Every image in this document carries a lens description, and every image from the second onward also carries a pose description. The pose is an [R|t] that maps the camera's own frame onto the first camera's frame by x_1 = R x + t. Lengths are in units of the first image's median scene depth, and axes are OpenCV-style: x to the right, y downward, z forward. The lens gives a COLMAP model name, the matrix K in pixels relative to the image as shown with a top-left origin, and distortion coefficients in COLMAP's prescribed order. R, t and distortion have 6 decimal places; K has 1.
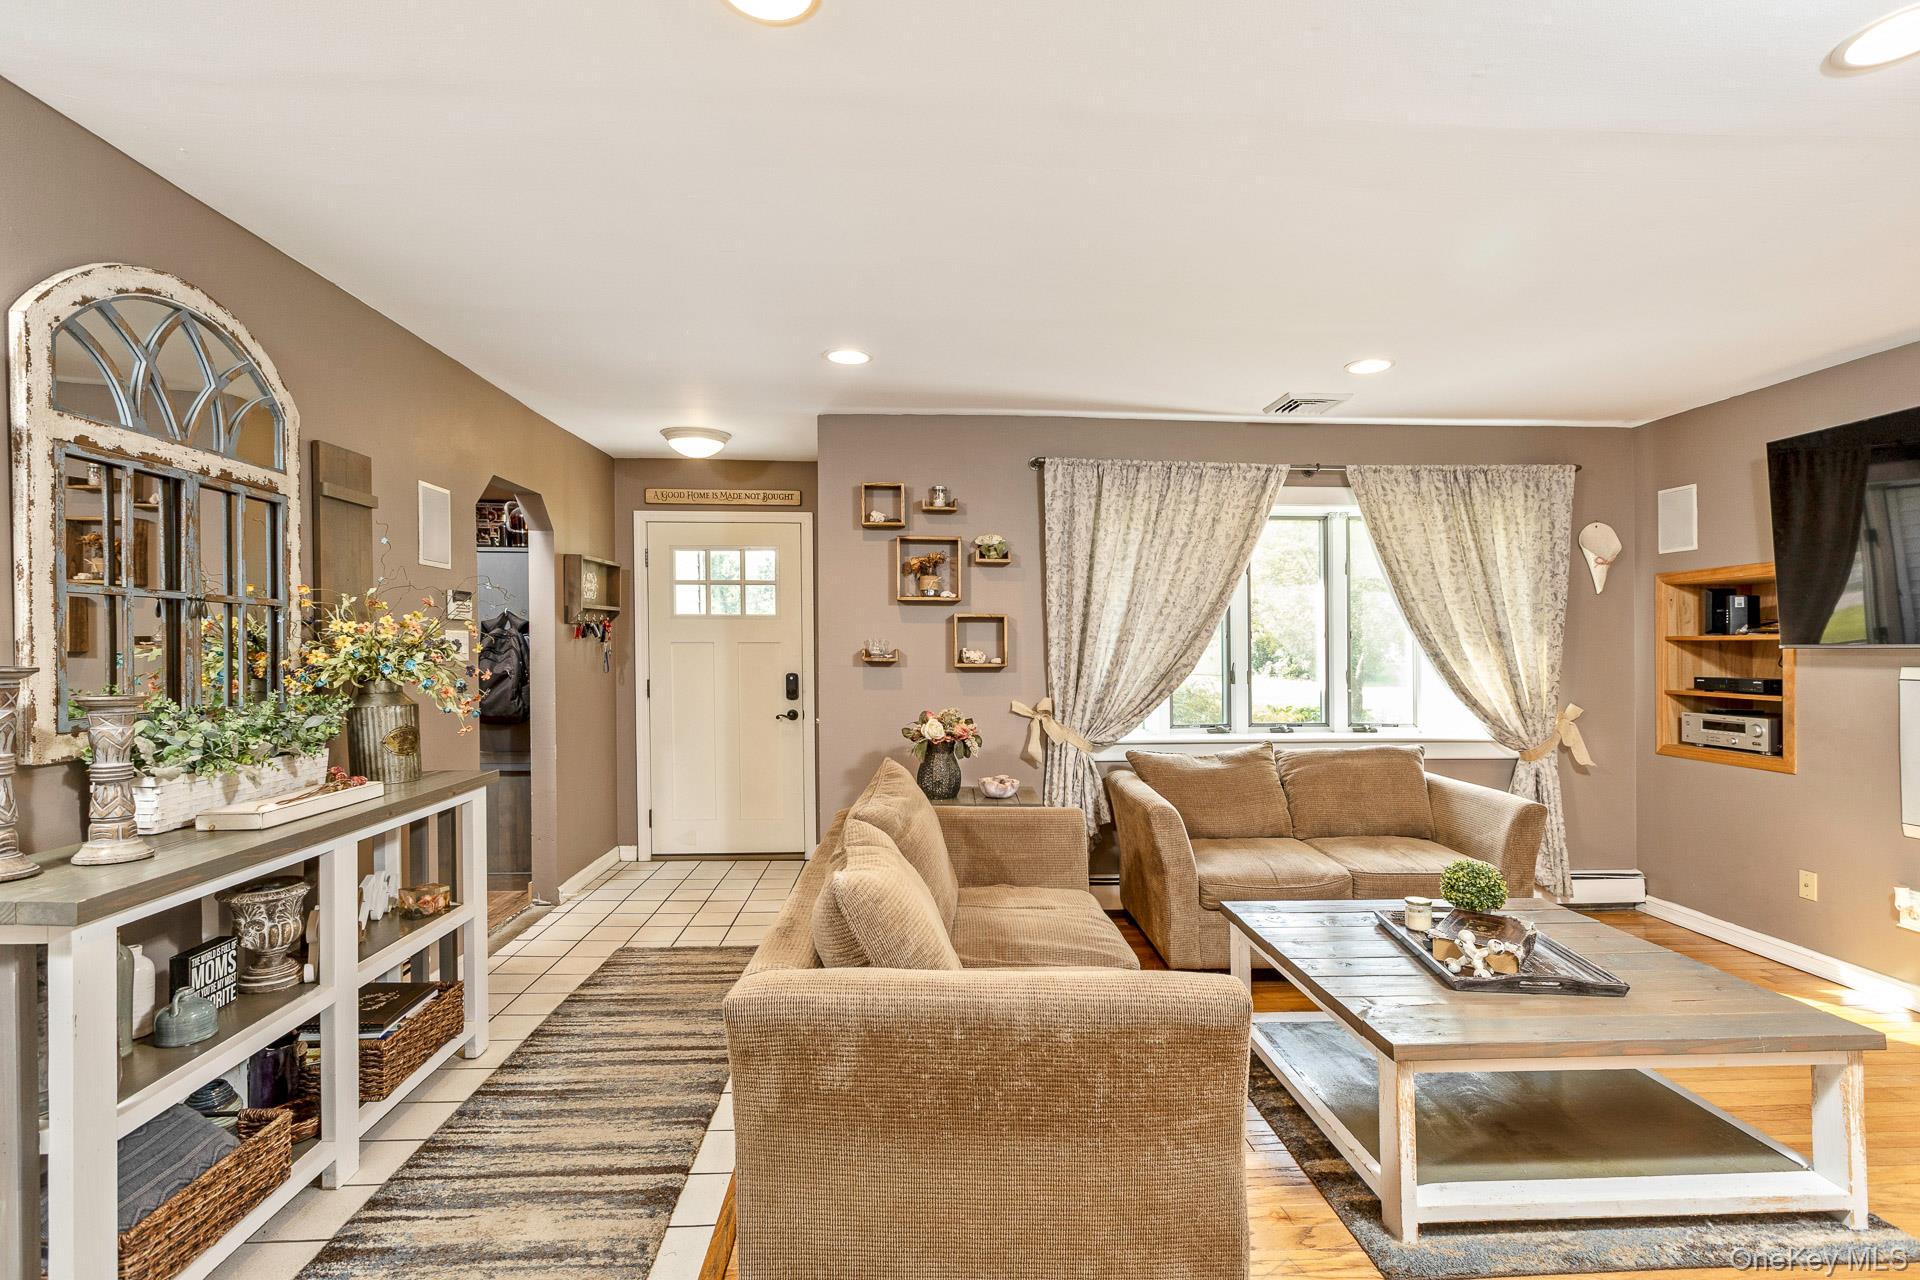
lens RADIAL K [[894.8, 0, 962.9], [0, 894.8, 652.8], [0, 0, 1]] dist [0.000330, -0.000826]
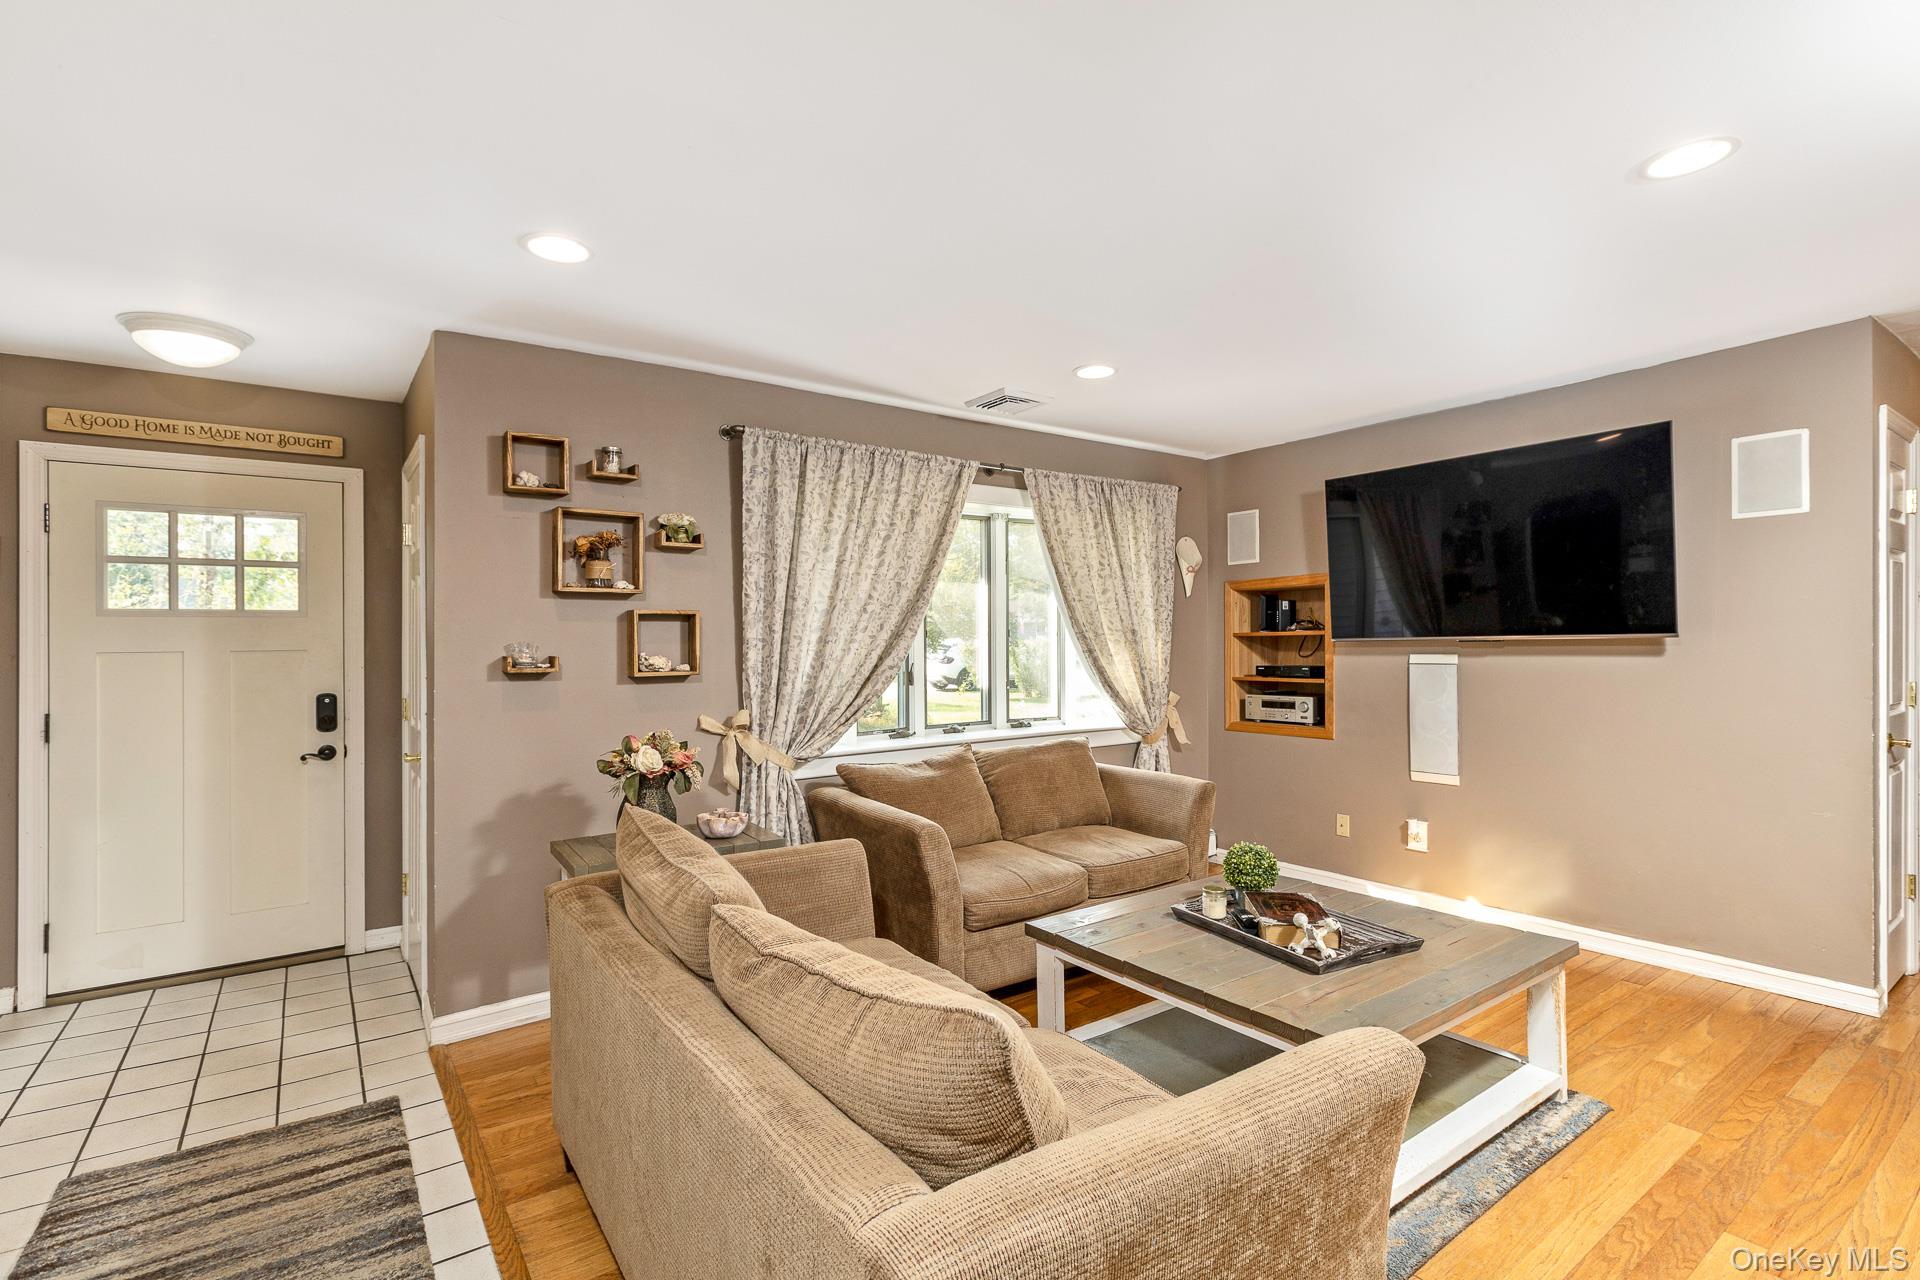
lens RADIAL K [[894.8, 0, 956.6], [0, 894.8, 629.3], [0, 0, 1]] dist [0.000330, -0.000826]
pose [[0.848846, -0.004196, 0.528624, -0.182713], [0.019314, 0.999547, -0.023081, -0.002379], [-0.528288, 0.029802, 0.848542, 0.176645]]
